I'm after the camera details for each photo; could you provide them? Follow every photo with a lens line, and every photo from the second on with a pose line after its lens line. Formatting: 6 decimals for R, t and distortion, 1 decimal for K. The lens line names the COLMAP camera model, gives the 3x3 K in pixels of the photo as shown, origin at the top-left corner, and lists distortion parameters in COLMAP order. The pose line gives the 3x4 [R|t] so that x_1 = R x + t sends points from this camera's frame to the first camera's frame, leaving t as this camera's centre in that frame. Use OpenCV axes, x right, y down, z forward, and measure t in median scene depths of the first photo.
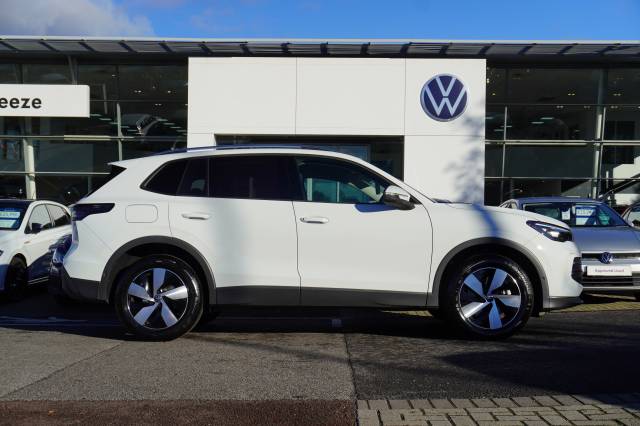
lens RADIAL K [[751.7, 0, 320.0], [0, 751.7, 213.0], [0, 0, 1]] dist [0.004525, -0.016245]
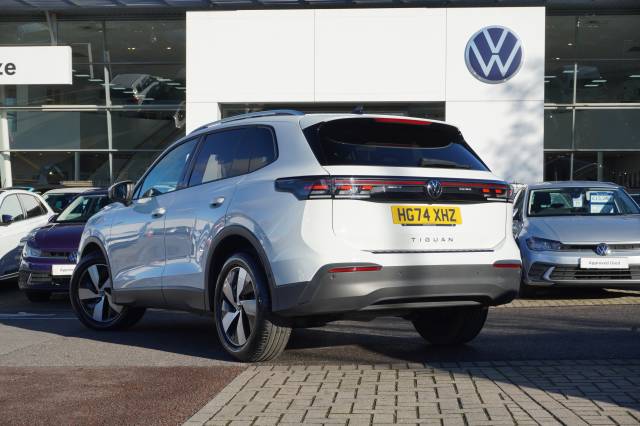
lens RADIAL K [[998.6, 0, 320.2], [0, 998.6, 214.3], [0, 0, 1]] dist [0.010392, -0.002846]
pose [[0.997728, -0.007231, -0.066977, 0.047680], [0.008865, 0.999670, 0.024130, -0.006923], [0.066780, -0.024669, 0.997463, -0.107853]]
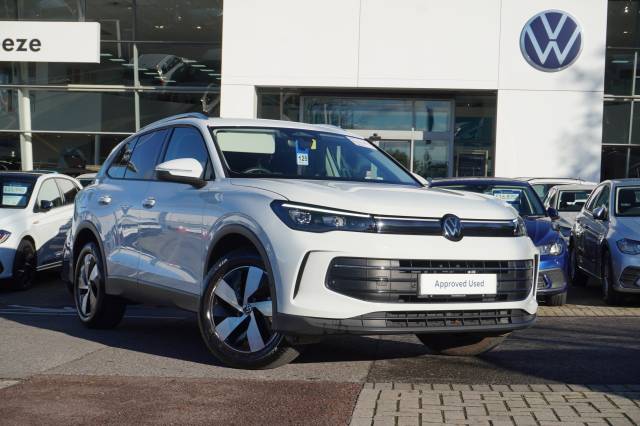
lens RADIAL K [[1035.0, 0, 320.0], [0, 1035.0, 213.0], [0, 0, 1]] dist [0.009379, 0.056674]
pose [[0.996645, 0.017242, -0.080008, 0.017100], [-0.014761, 0.999395, 0.031498, -0.007118], [0.080503, -0.030212, 0.996296, -0.083088]]
